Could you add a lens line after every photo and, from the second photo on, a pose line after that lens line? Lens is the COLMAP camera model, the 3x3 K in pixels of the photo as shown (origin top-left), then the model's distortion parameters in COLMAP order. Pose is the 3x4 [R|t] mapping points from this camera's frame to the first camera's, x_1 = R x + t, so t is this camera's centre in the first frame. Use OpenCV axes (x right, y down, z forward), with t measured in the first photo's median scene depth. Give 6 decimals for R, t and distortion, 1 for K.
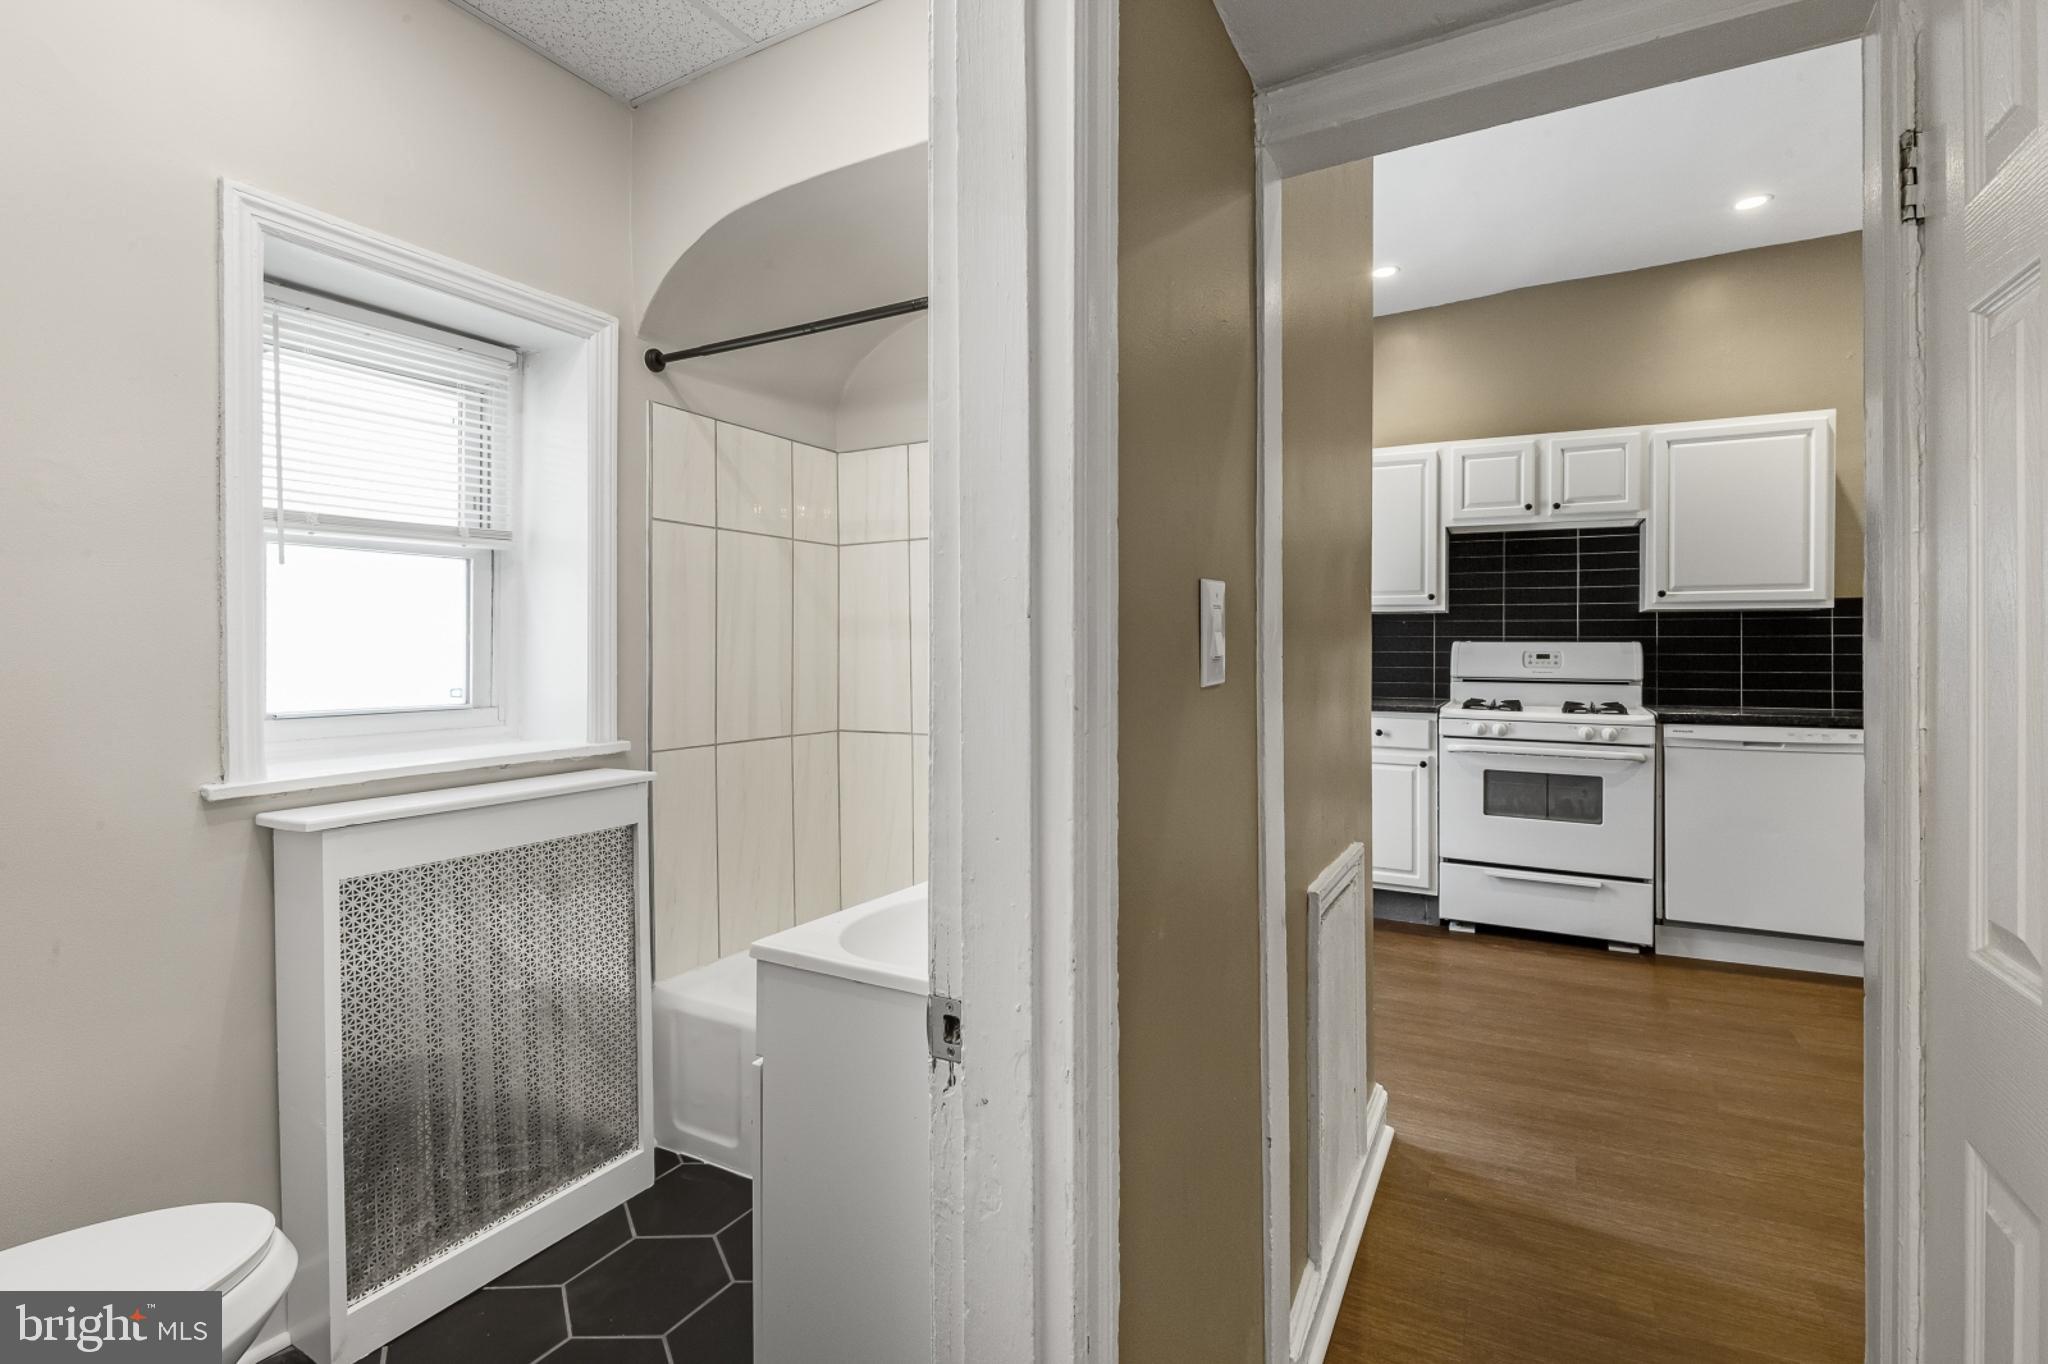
lens RADIAL K [[936.2, 0, 1022.1], [0, 936.2, 652.6], [0, 0, 1]] dist [-0.000833, -0.000853]
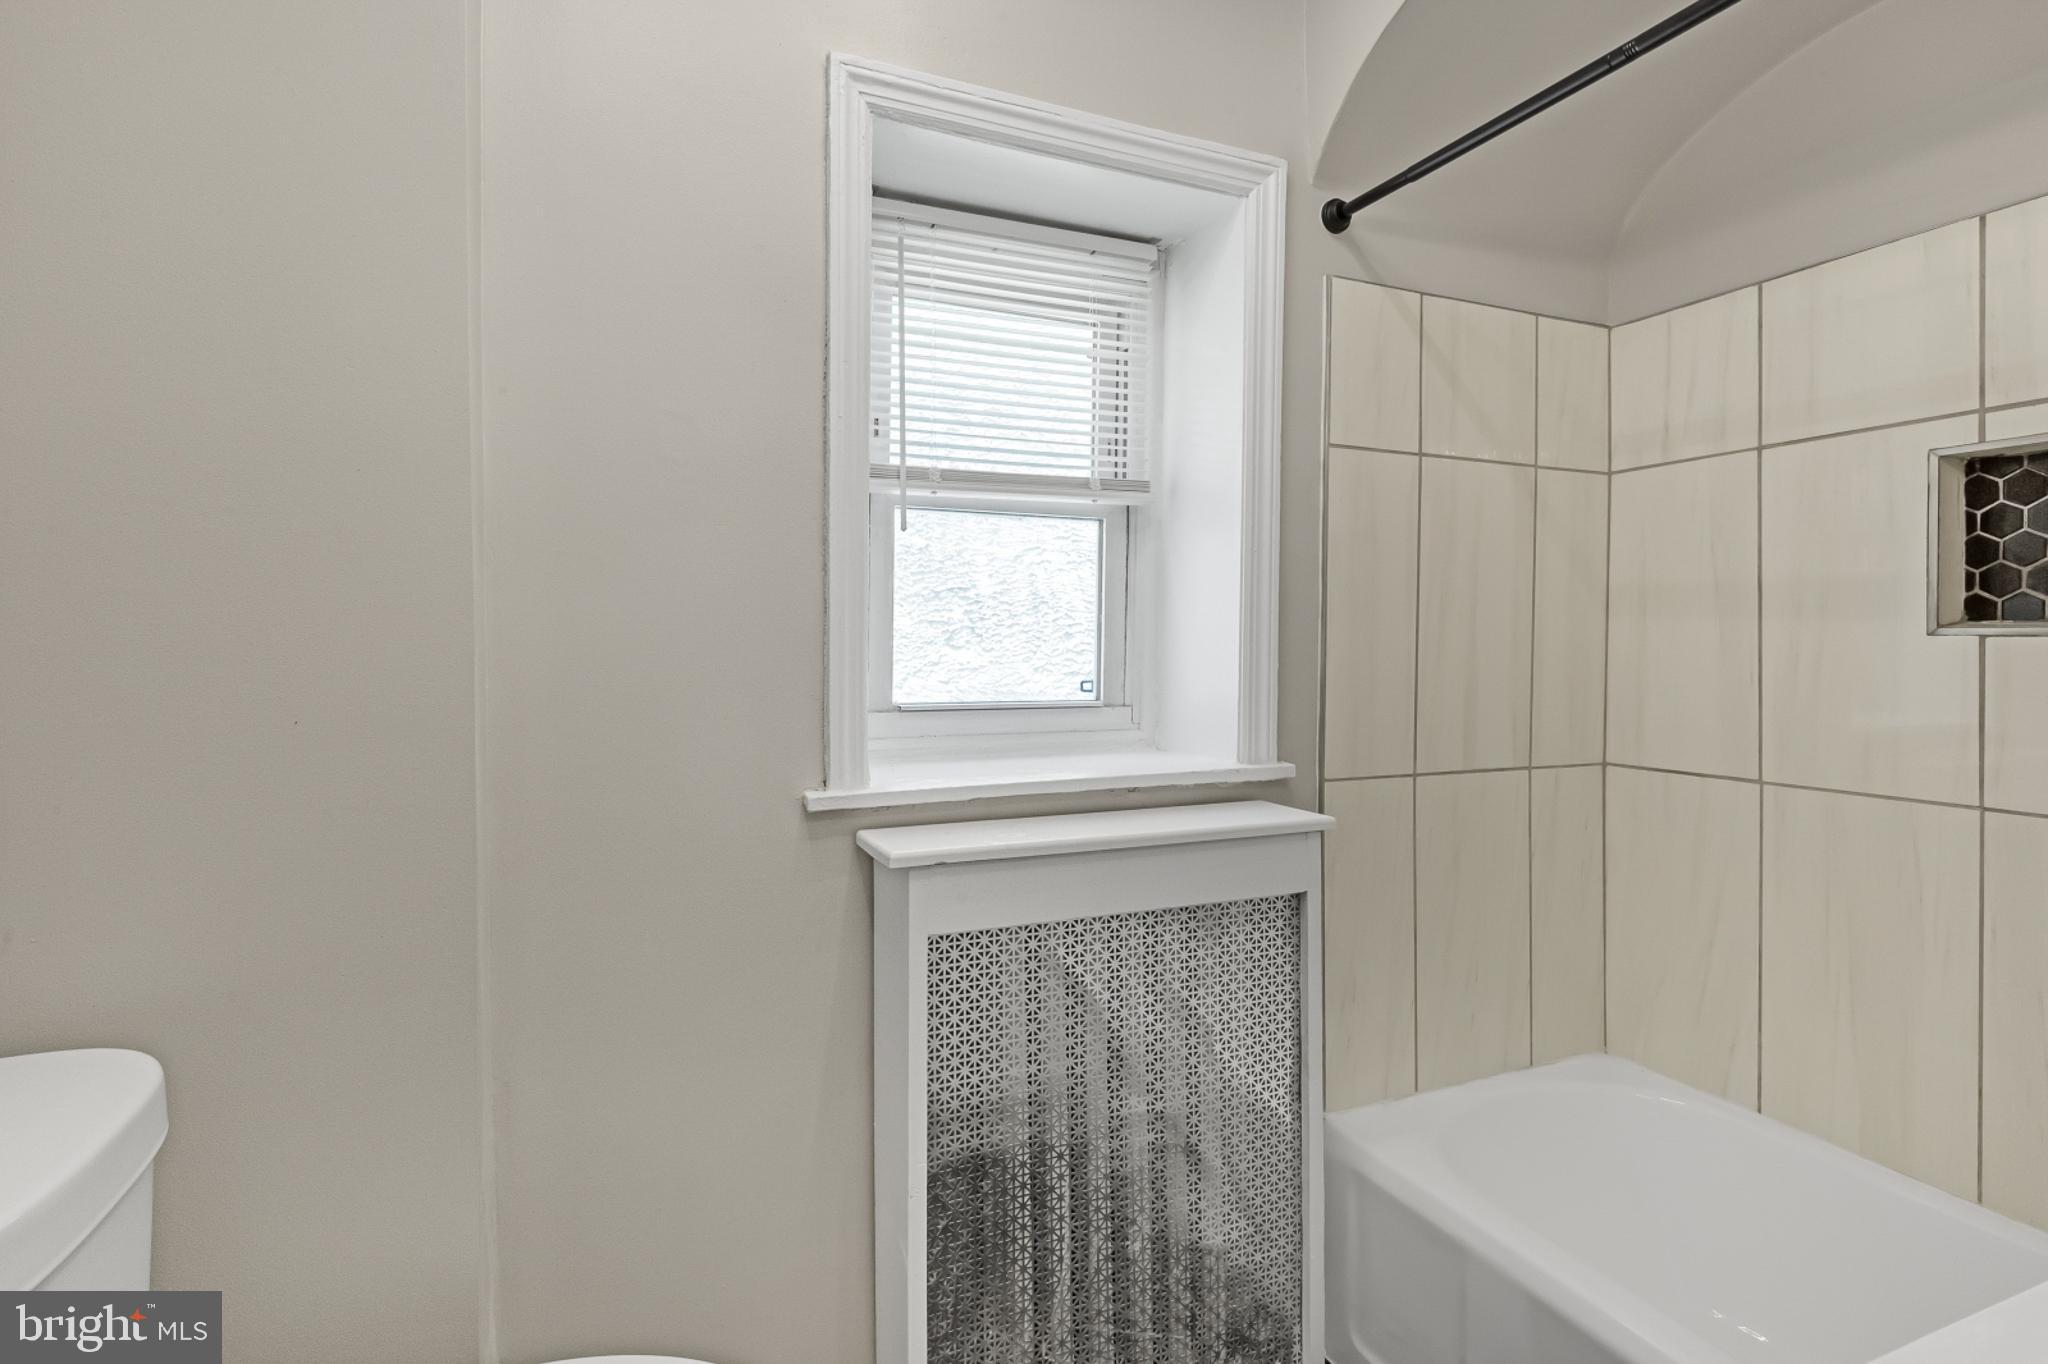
lens RADIAL K [[993.8, 0, 1000.2], [0, 993.8, 645.8], [0, 0, 1]] dist [0.000194, -0.000830]
pose [[0.783060, 0.011551, -0.621838, -0.137456], [-0.010120, 0.999932, 0.005830, 0.004316], [0.621863, 0.001728, 0.783124, 0.295830]]
